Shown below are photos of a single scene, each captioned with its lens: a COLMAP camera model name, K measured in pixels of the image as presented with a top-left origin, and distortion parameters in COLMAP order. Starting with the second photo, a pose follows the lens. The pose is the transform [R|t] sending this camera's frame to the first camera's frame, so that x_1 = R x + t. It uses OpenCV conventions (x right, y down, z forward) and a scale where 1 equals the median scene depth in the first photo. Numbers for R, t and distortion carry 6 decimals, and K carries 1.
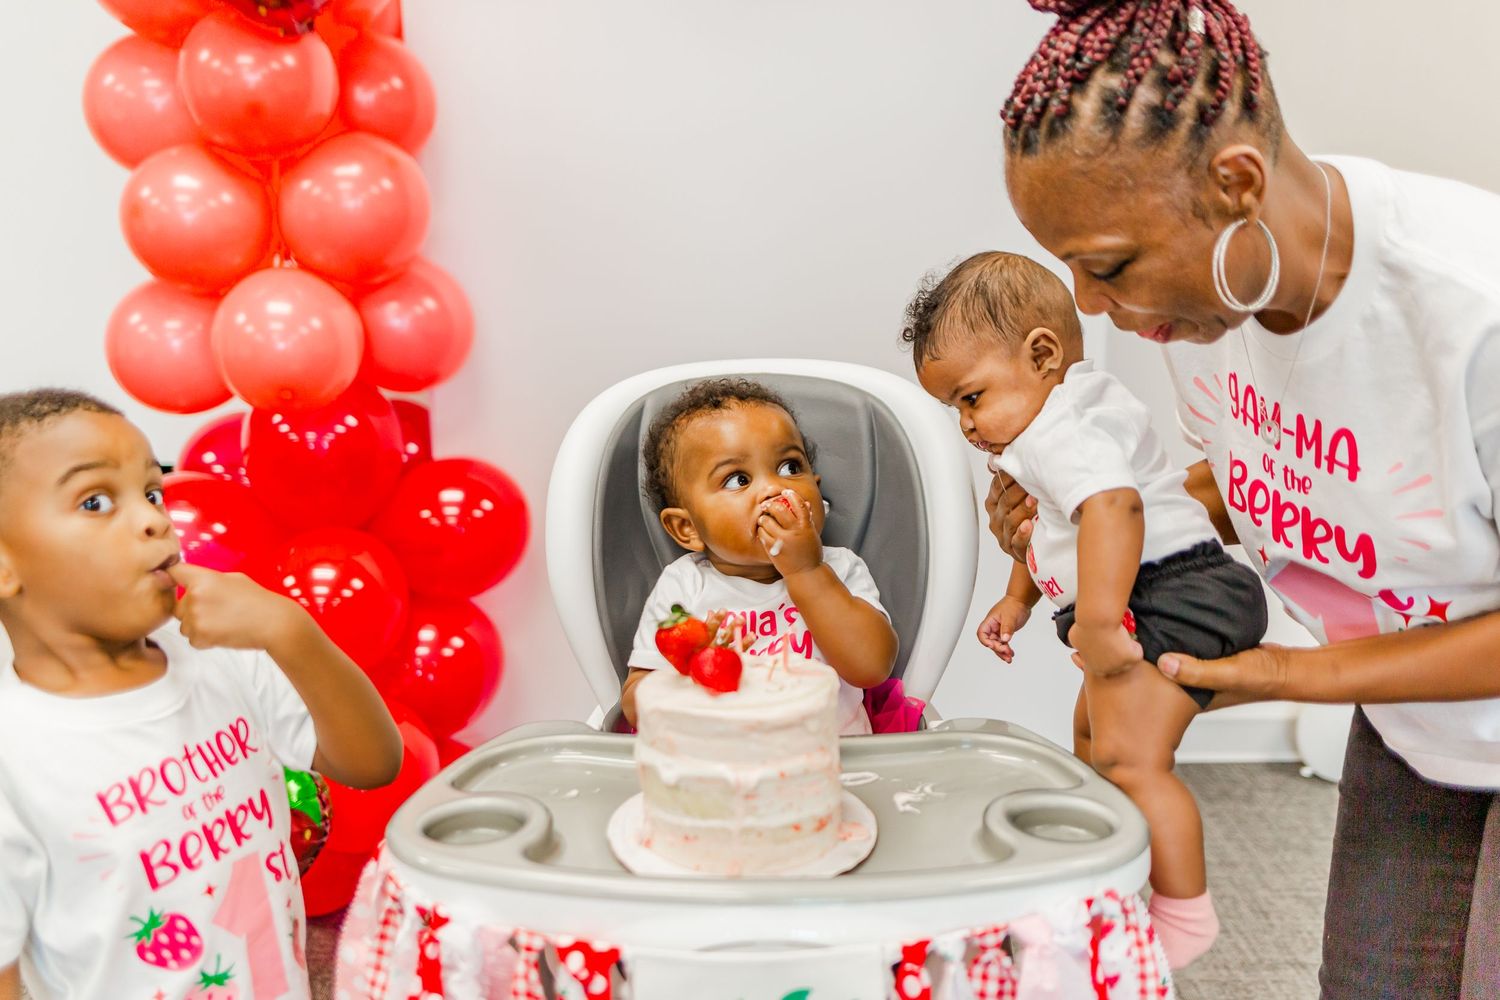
lens RADIAL K [[1429.0, 0, 761.8], [0, 1429.0, 470.8], [0, 0, 1]] dist [-0.014428, -0.016865]
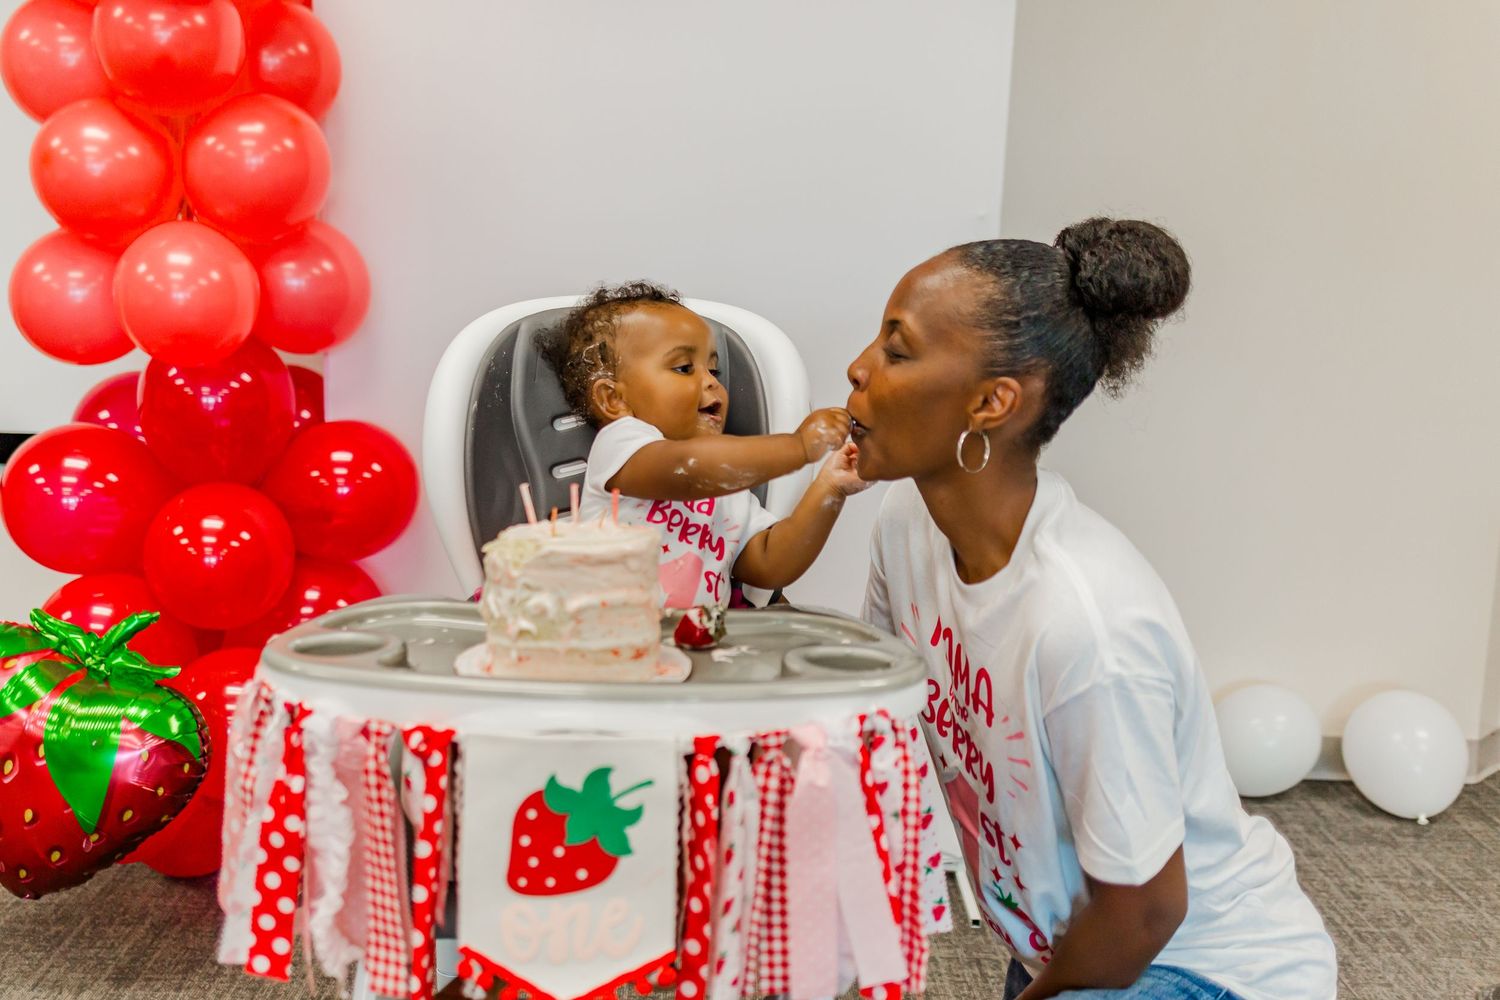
lens RADIAL K [[1600.6, 0, 664.0], [0, 1600.6, 496.1], [0, 0, 1]] dist [-0.014404, -0.025108]
pose [[0.999129, 0.035033, -0.022650, 0.080424], [-0.035524, 0.999134, -0.021654, 0.136635], [0.021872, 0.022440, 0.999509, -0.267495]]
